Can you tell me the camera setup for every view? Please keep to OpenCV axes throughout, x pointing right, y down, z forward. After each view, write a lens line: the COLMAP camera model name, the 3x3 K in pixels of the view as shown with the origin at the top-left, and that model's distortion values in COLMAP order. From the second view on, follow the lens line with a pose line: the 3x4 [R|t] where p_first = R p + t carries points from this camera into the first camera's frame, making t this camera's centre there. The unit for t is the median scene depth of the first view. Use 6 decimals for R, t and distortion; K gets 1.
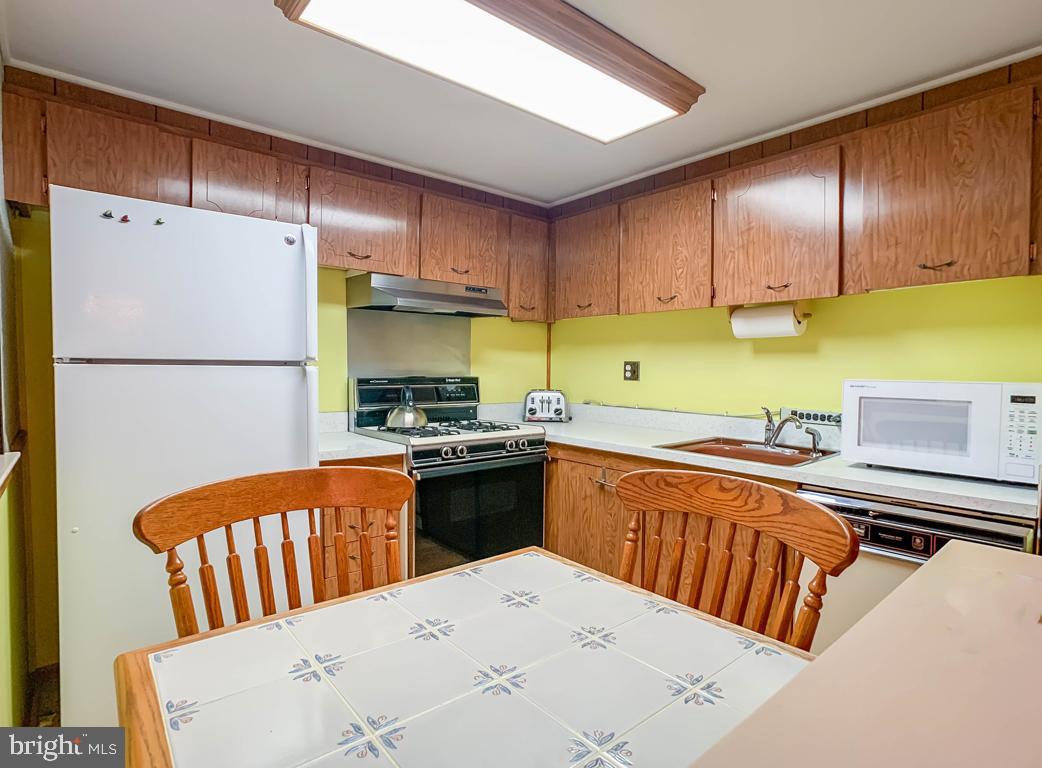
lens RADIAL K [[541.5, 0, 521.0], [0, 541.5, 384.0], [0, 0, 1]] dist [-0.040419, -0.000728]
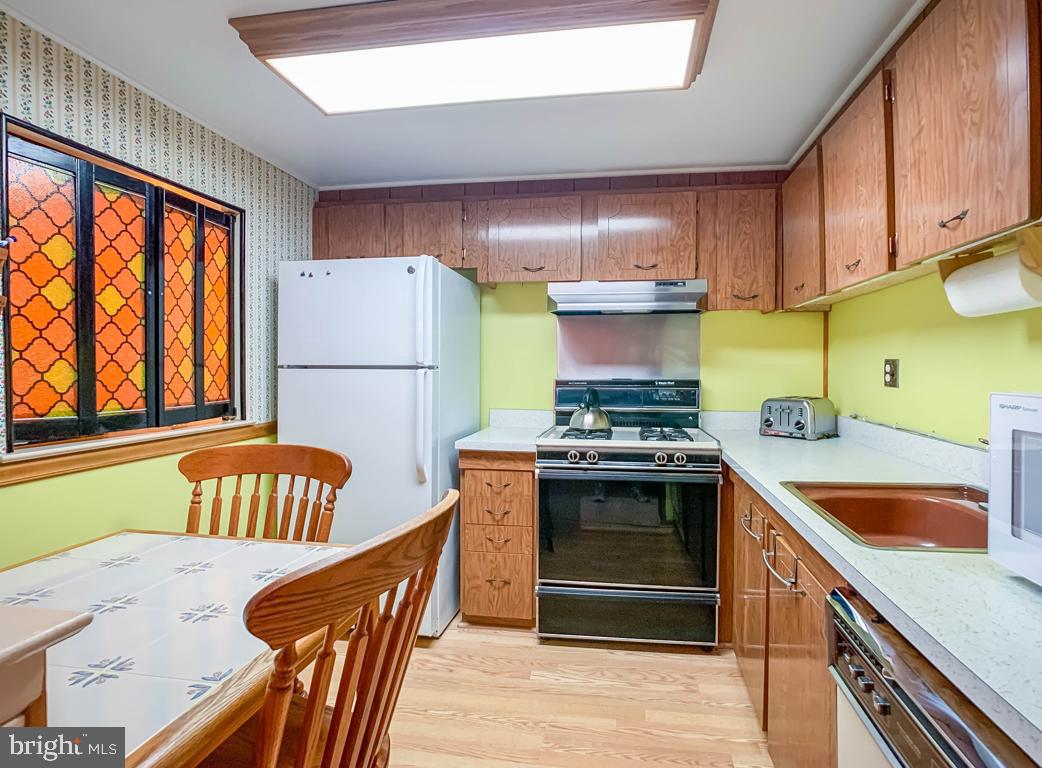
lens RADIAL K [[545.9, 0, 575.7], [0, 545.9, 371.1], [0, 0, 1]] dist [-0.063013, 0.034647]
pose [[0.666460, -0.001709, -0.745539, 0.558687], [-0.017413, 0.999689, -0.017858, -0.009789], [0.745338, 0.024884, 0.666223, 0.312610]]
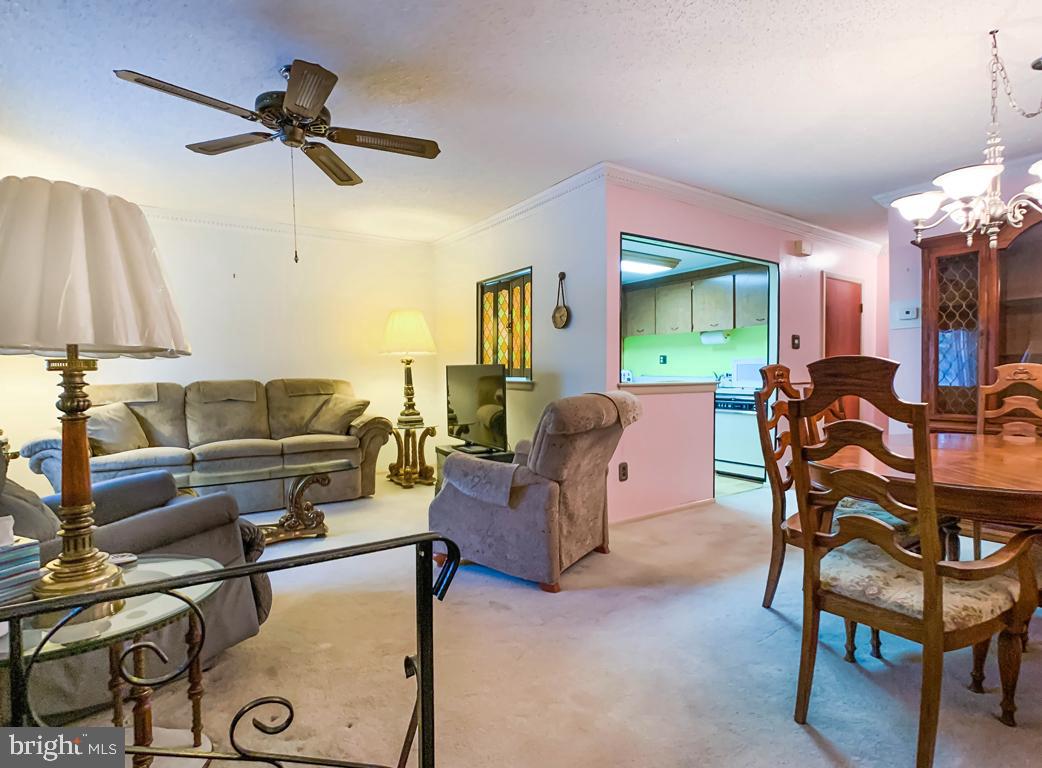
lens RADIAL K [[542.6, 0, 530.4], [0, 542.6, 384.4], [0, 0, 1]] dist [-0.039102, 0.001375]
pose [[0.994992, -0.007499, -0.099671, -0.136676], [0.007011, 0.999962, -0.005247, 0.104335], [0.099707, 0.004522, 0.995007, -1.532185]]
